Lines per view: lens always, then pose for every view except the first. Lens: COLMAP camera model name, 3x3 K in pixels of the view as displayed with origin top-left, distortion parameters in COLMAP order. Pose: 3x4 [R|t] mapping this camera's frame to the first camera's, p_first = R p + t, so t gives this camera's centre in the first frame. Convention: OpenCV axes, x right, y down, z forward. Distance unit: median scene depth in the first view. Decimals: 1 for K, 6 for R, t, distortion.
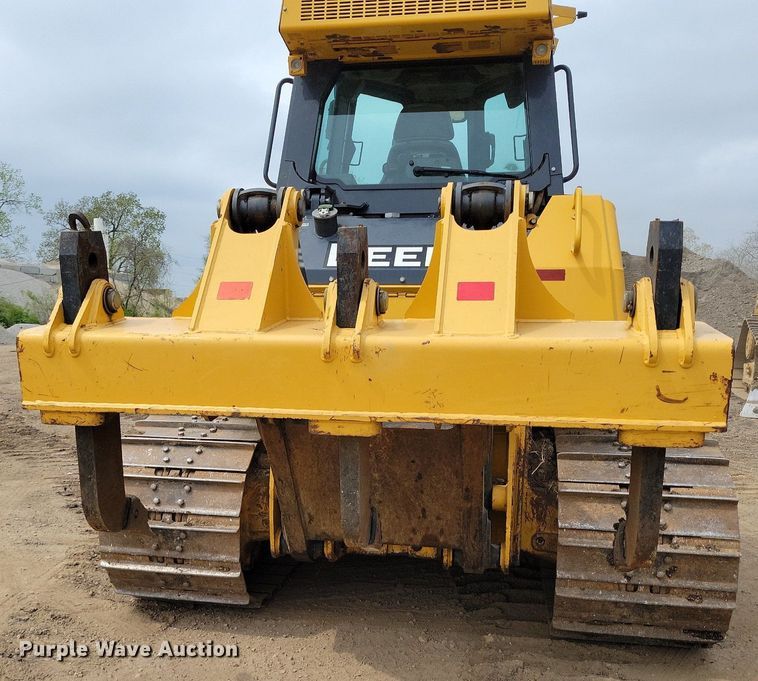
lens RADIAL K [[827.3, 0, 305.7], [0, 827.3, 419.7], [0, 0, 1]] dist [0.026210, 0.000000]
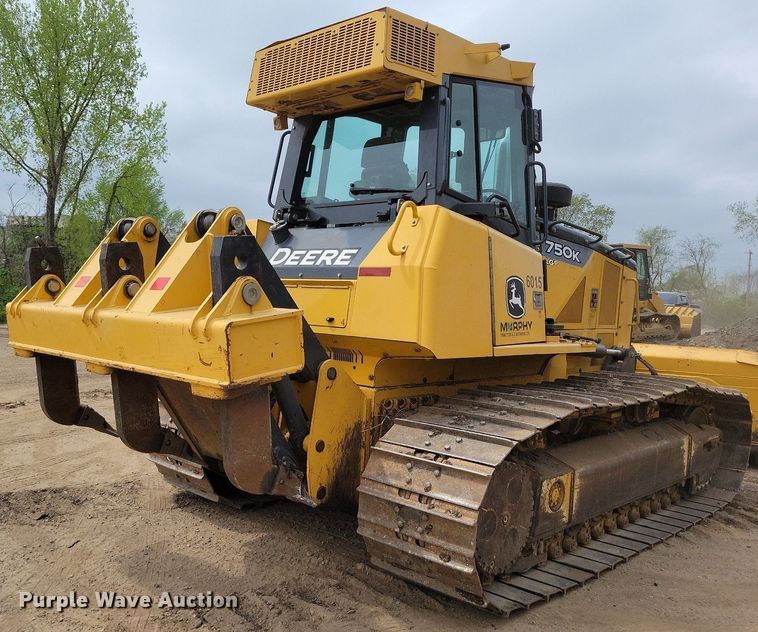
lens RADIAL K [[709.4, 0, 290.6], [0, 709.4, 353.0], [0, 0, 1]] dist [0.011399, 0.000000]
pose [[0.814016, 0.068345, -0.576808, 0.789250], [-0.097667, 0.995020, -0.019933, -0.020056], [0.572573, 0.072561, 0.816637, 0.069678]]
